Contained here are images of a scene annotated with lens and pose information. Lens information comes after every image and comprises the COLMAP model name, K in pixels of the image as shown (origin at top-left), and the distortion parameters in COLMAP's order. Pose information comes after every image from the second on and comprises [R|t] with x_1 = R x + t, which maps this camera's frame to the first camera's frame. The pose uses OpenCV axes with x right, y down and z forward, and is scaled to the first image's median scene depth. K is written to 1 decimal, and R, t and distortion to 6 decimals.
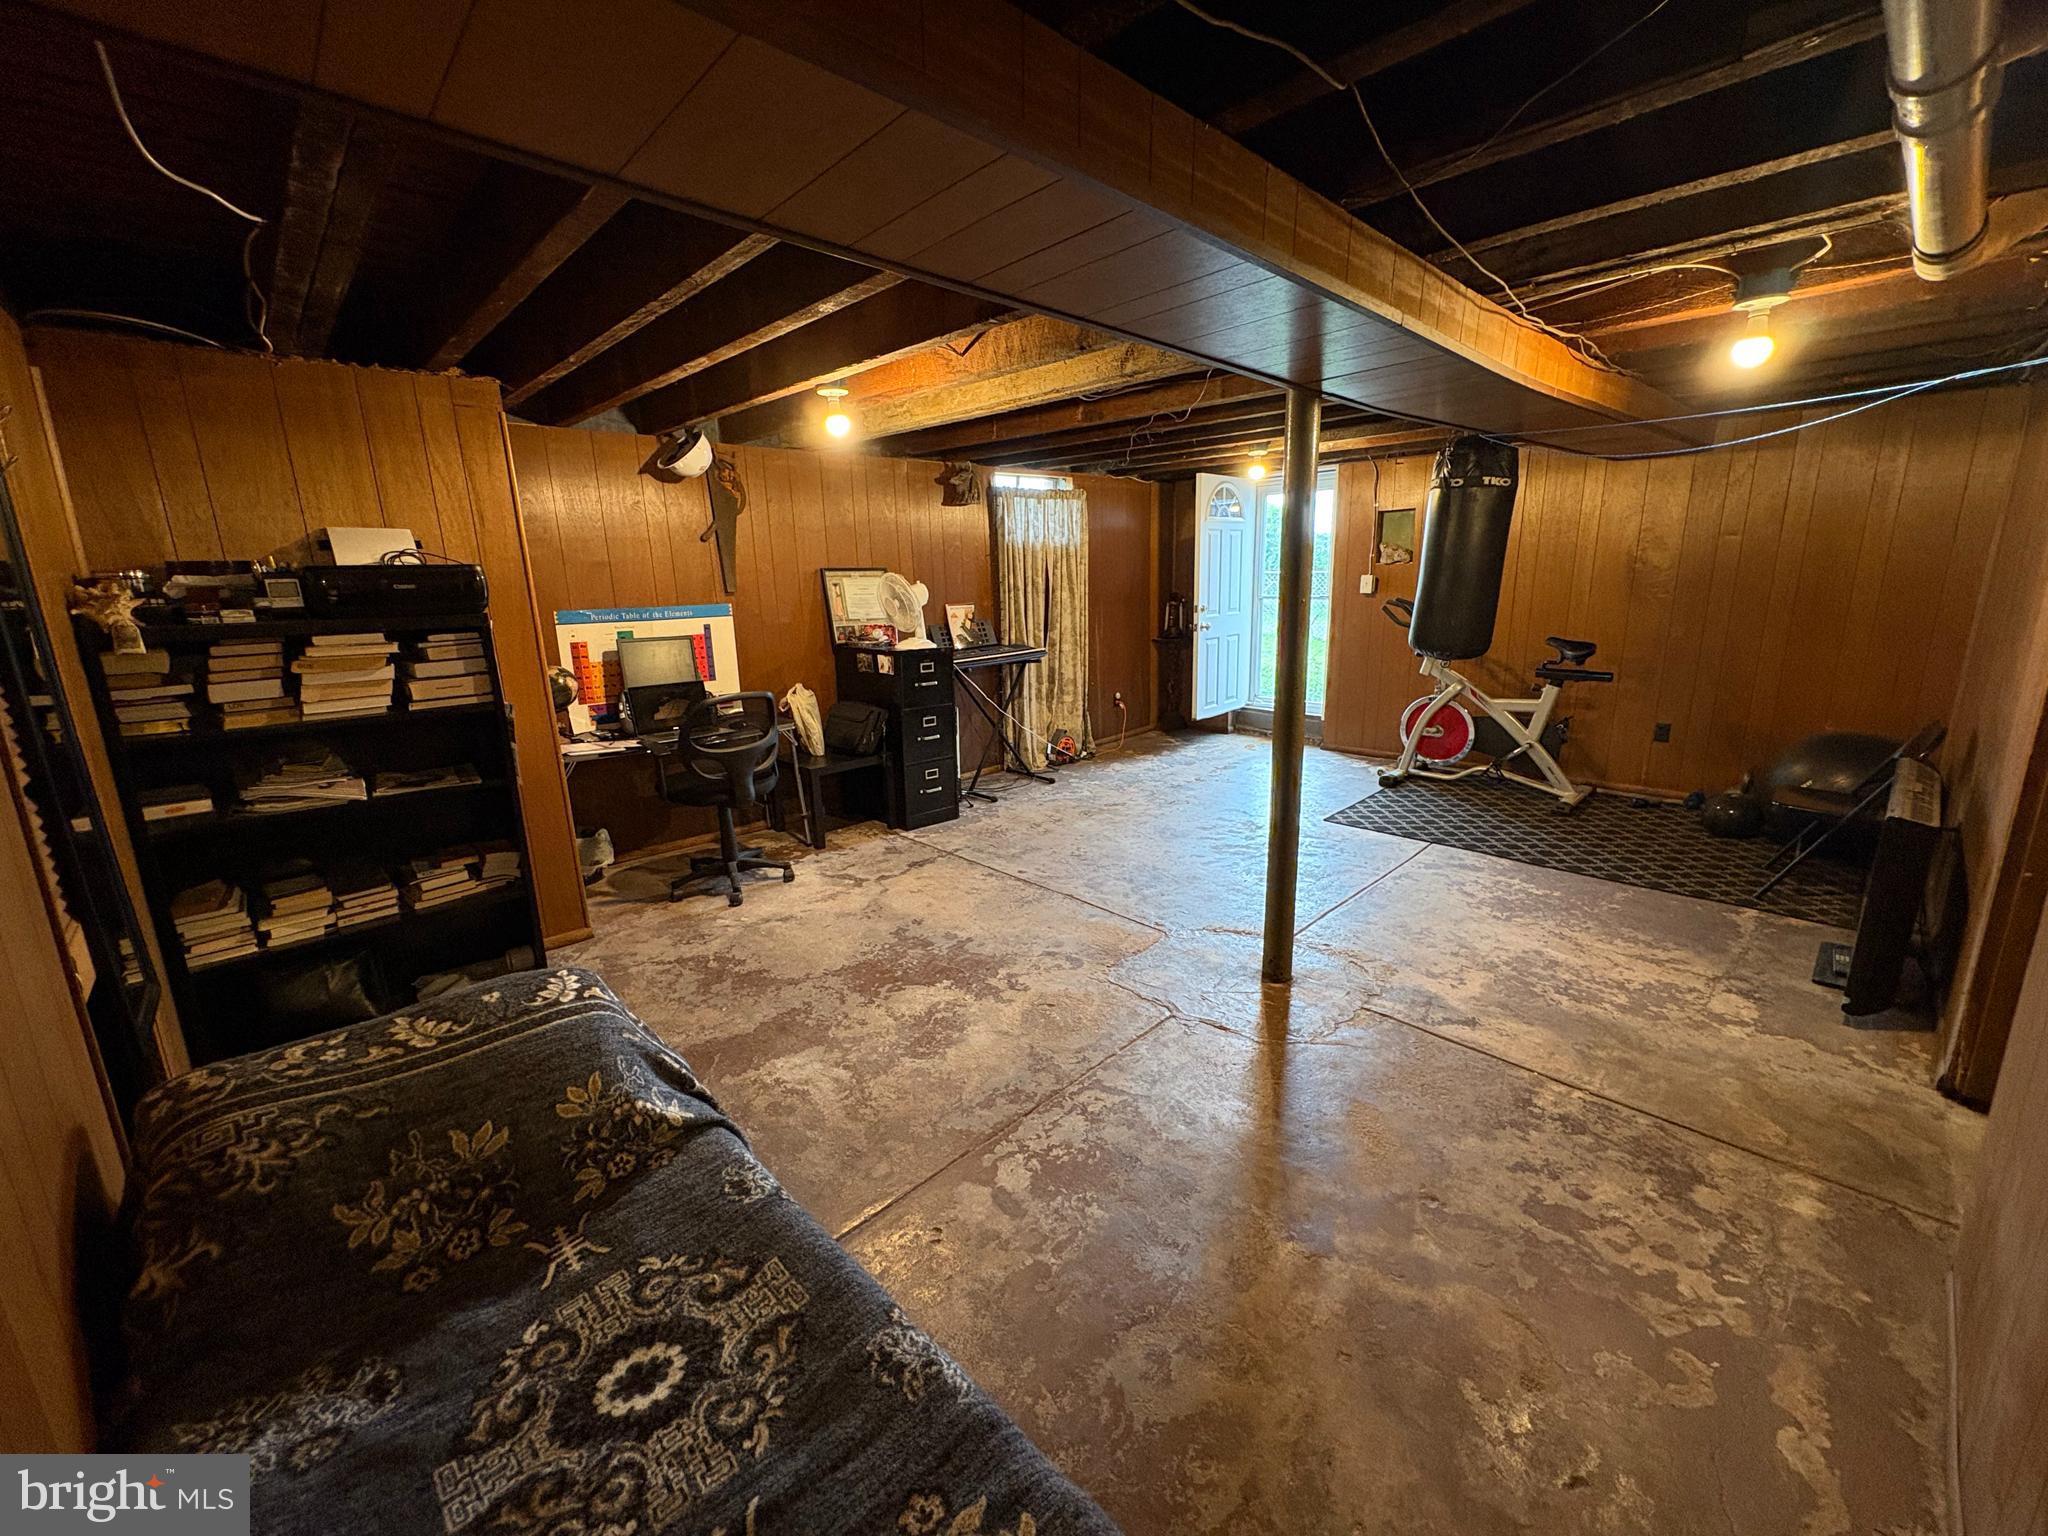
lens RADIAL K [[810.5, 0, 1020.6], [0, 810.5, 761.4], [0, 0, 1]] dist [-0.000431, 0.000091]
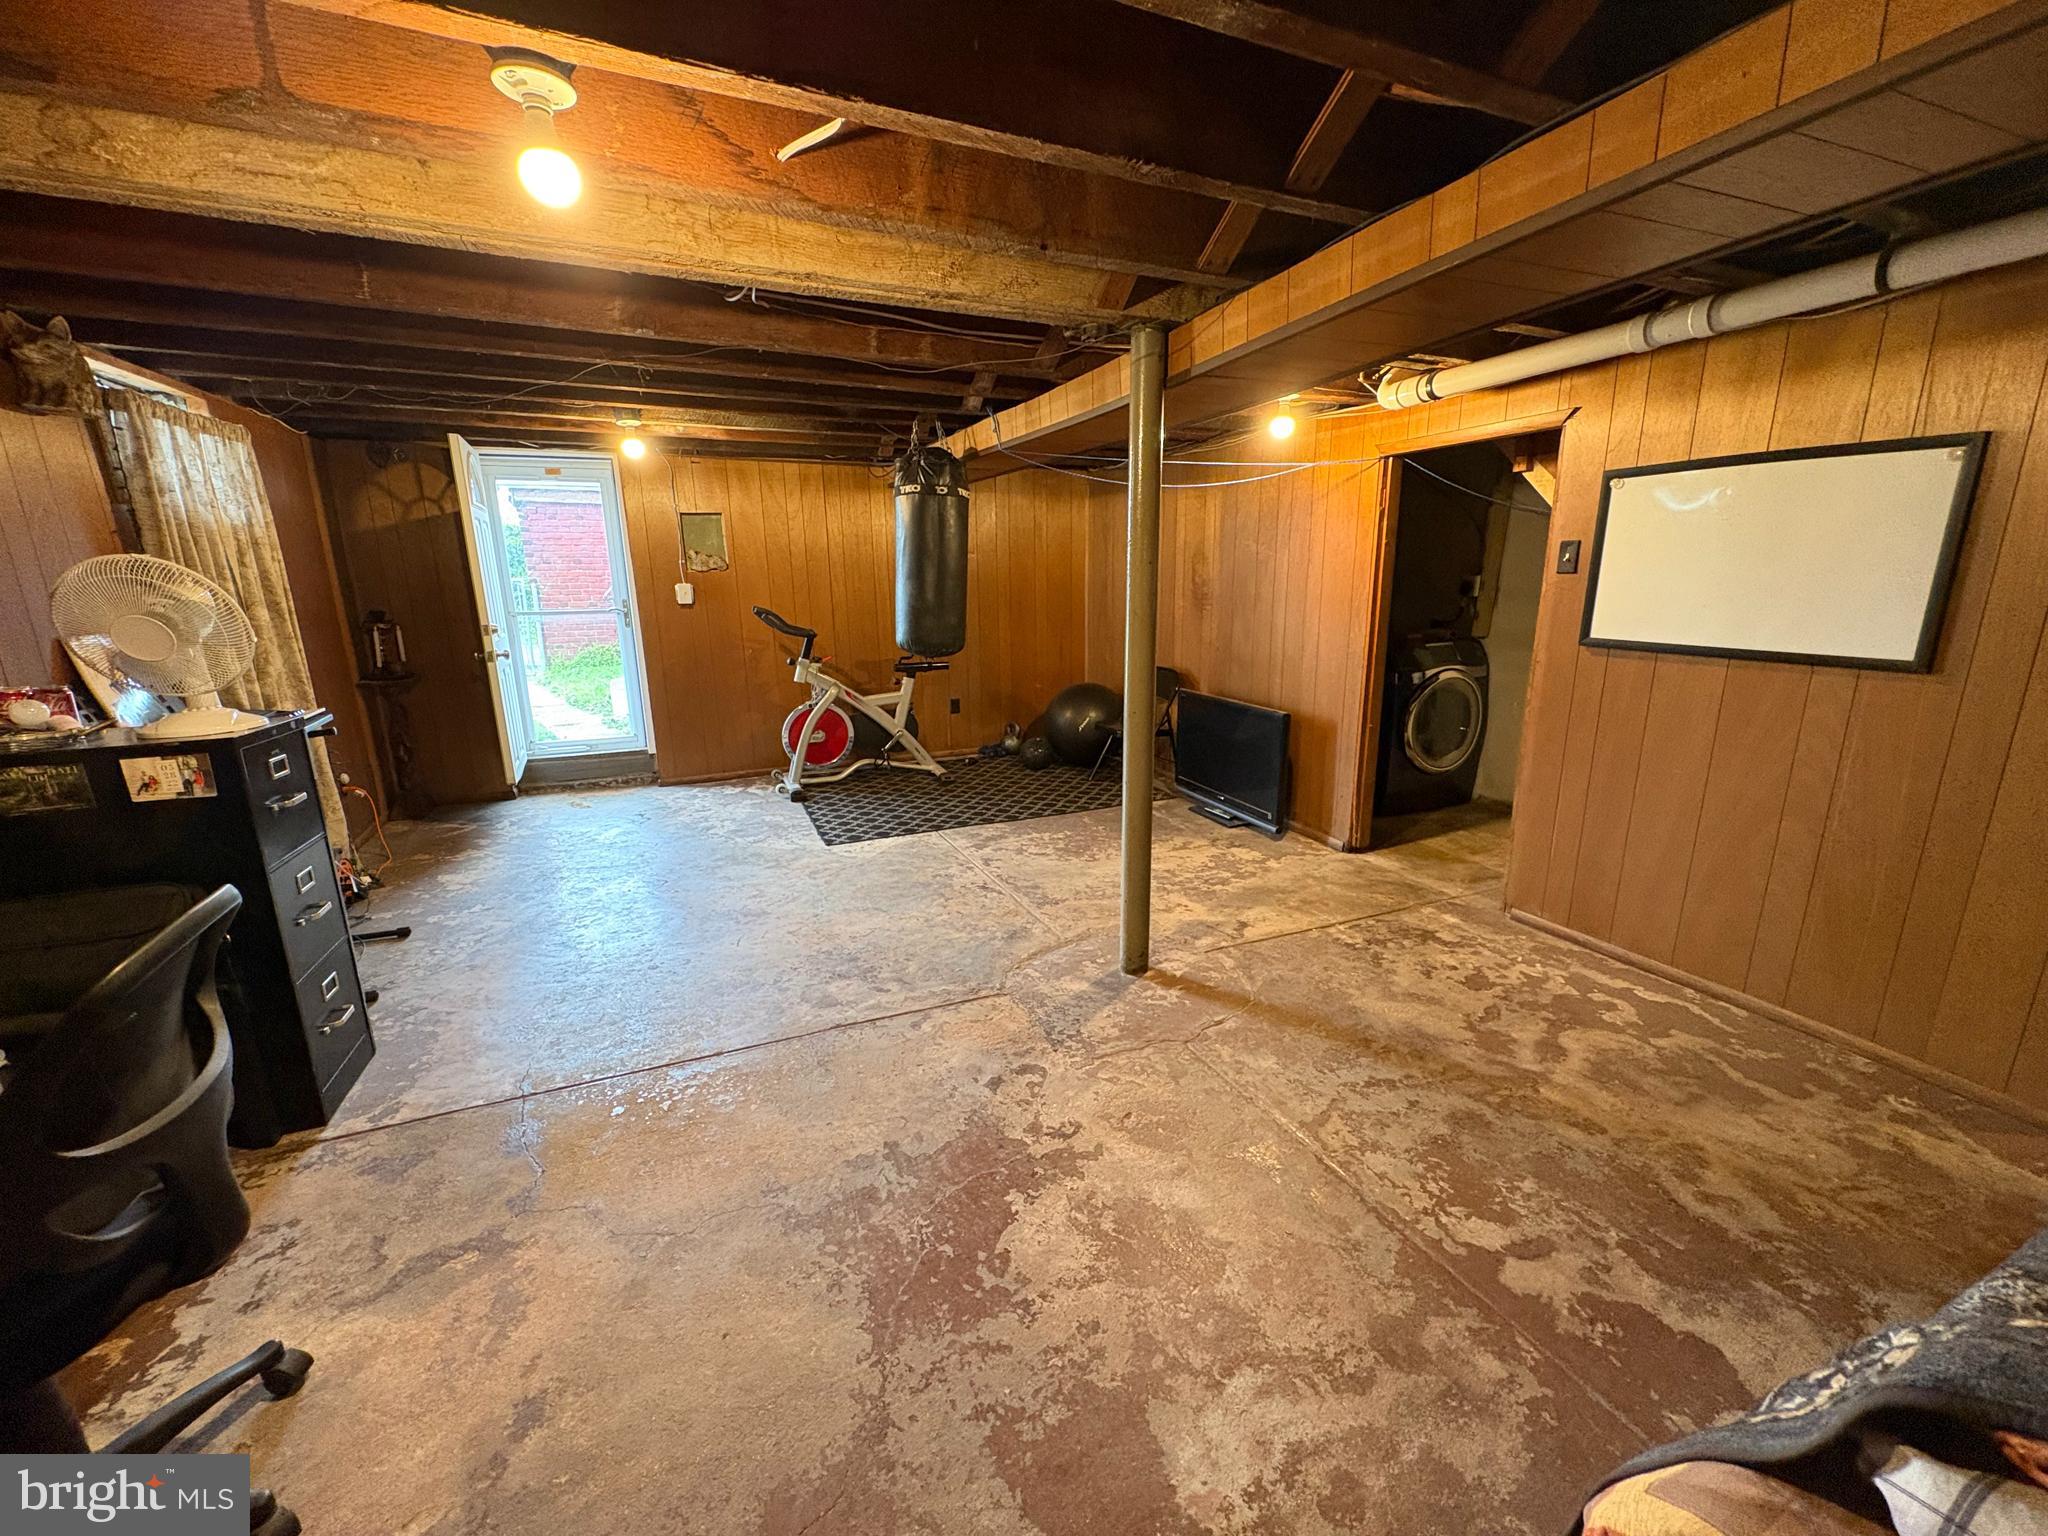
lens RADIAL K [[810.5, 0, 1024.1], [0, 810.5, 769.2], [0, 0, 1]] dist [-0.000431, 0.000091]
pose [[0.360122, -0.198974, 0.911439, -0.383579], [0.216250, 0.968184, 0.125918, -0.082303], [-0.907495, 0.151753, 0.391693, 0.445852]]
